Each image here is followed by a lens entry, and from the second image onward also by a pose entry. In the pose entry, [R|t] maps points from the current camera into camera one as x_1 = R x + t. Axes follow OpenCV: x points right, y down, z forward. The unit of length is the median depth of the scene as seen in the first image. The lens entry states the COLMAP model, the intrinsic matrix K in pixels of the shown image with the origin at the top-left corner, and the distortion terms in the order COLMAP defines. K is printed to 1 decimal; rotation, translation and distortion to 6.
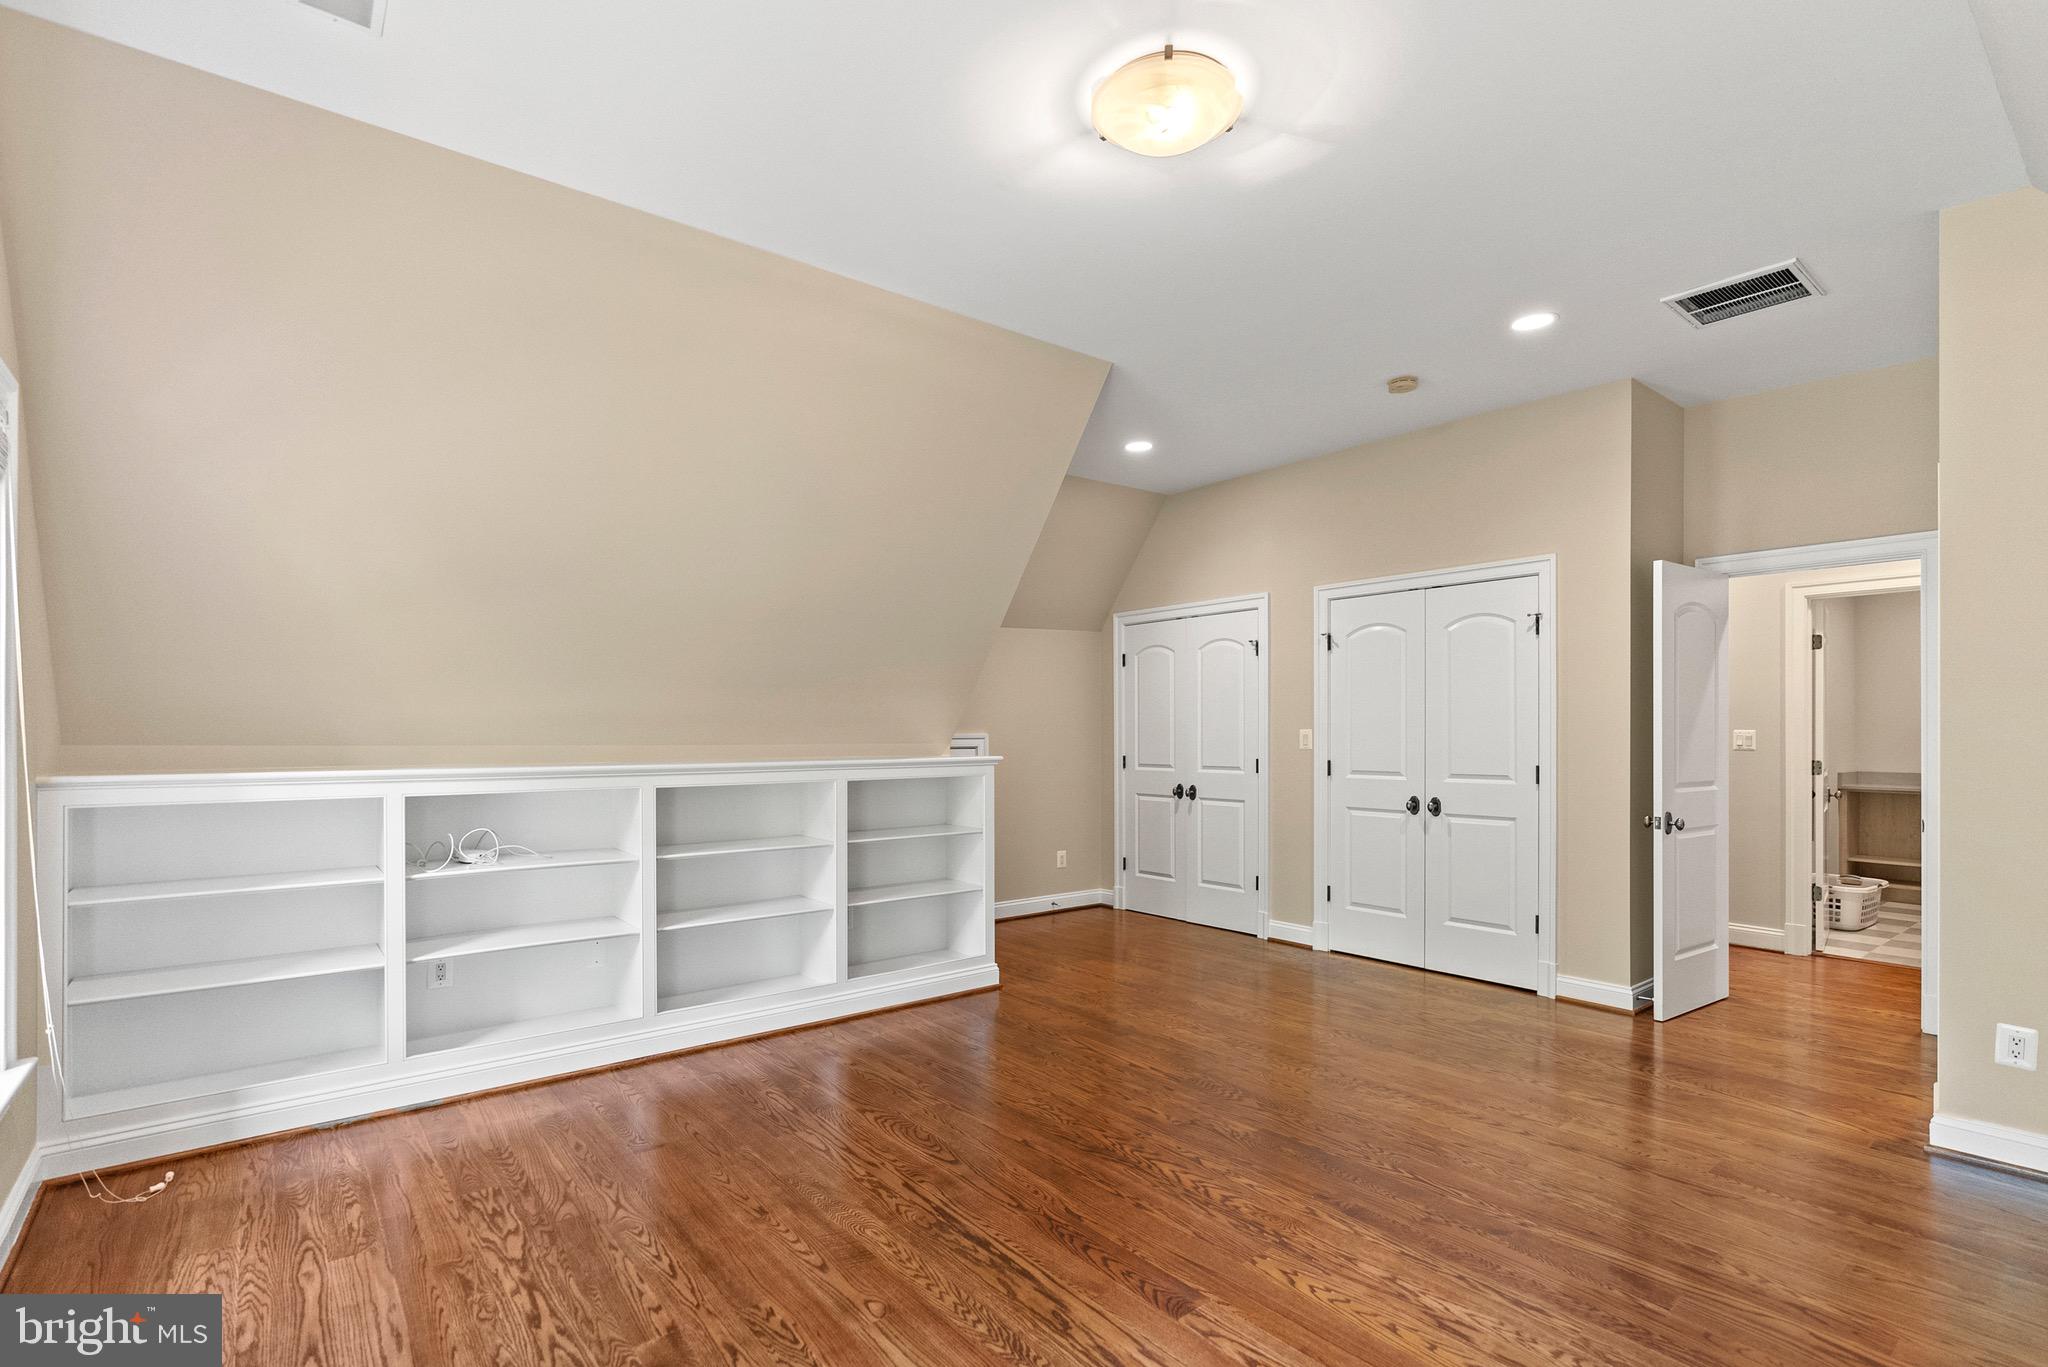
lens RADIAL K [[944.4, 0, 1005.1], [0, 944.4, 739.8], [0, 0, 1]] dist [-0.004094, 0.000351]
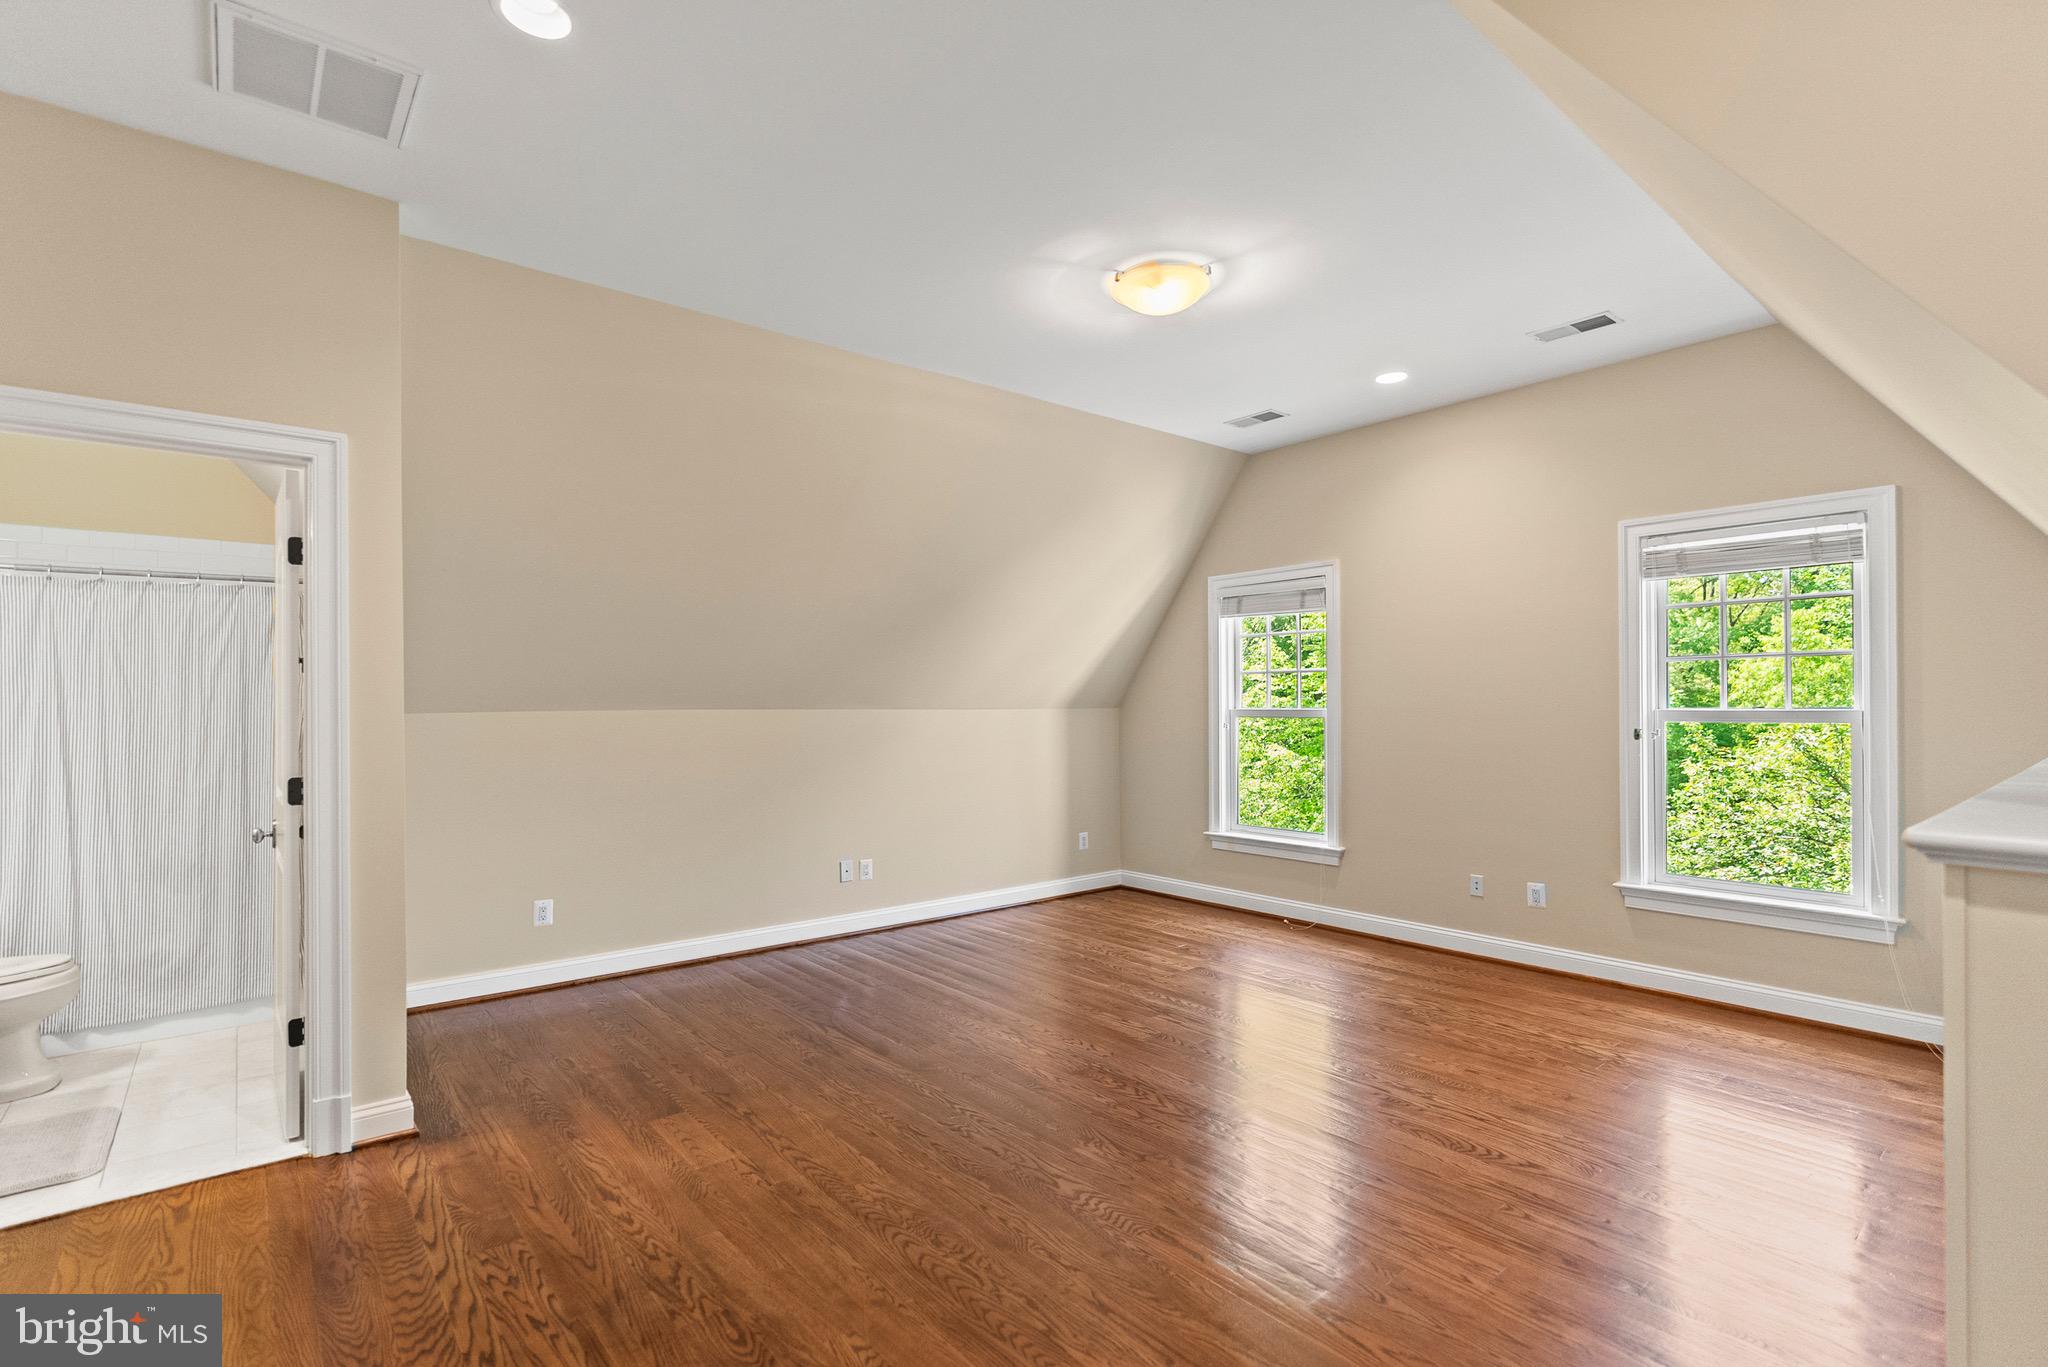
lens RADIAL K [[944.4, 0, 1031.7], [0, 944.4, 685.8], [0, 0, 1]] dist [-0.004094, 0.000351]
pose [[-0.999185, 0.004833, -0.040077, 0.412343], [0.005333, 0.999909, -0.012382, -0.029813], [0.040013, -0.012586, -0.999120, 2.313158]]
